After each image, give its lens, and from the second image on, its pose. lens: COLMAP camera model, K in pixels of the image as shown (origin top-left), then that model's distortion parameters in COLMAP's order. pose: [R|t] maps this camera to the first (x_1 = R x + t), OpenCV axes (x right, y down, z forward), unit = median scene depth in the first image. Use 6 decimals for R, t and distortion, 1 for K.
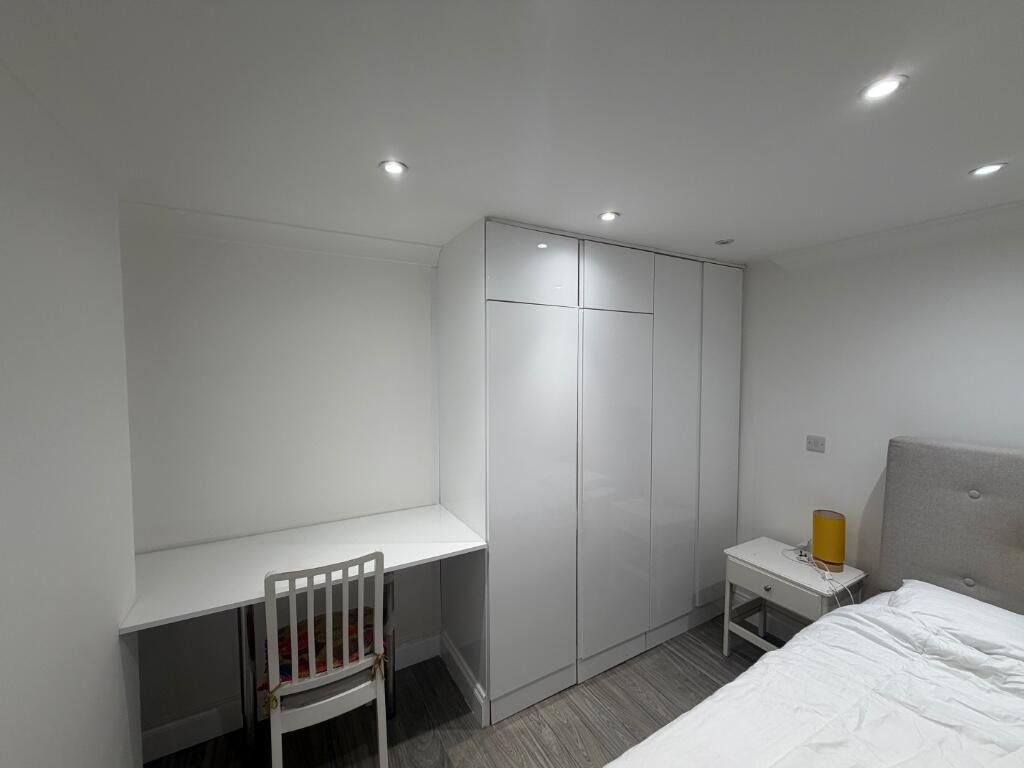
lens RADIAL K [[406.9, 0, 507.5], [0, 406.9, 383.8], [0, 0, 1]] dist [0.000544, 0.000337]
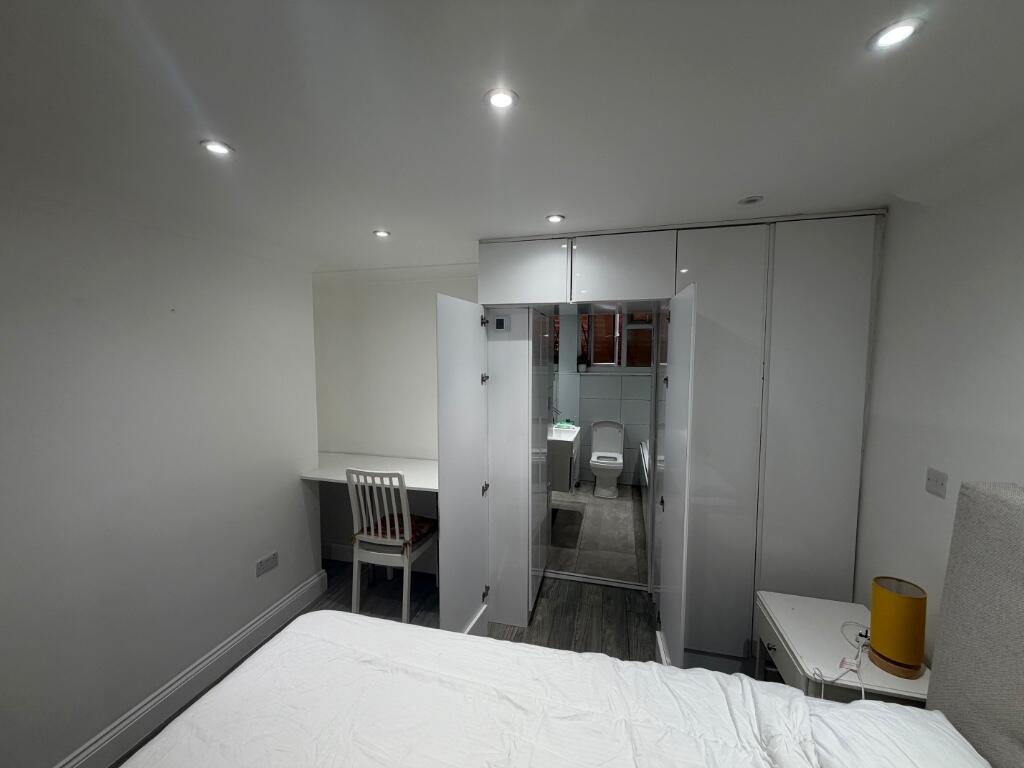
lens RADIAL K [[406.9, 0, 504.9], [0, 406.9, 383.3], [0, 0, 1]] dist [0.000544, 0.000337]
pose [[0.724464, 0.049042, -0.687565, 1.012393], [-0.031249, 0.998777, 0.038314, -0.012462], [0.688603, -0.006271, 0.725111, 0.130342]]
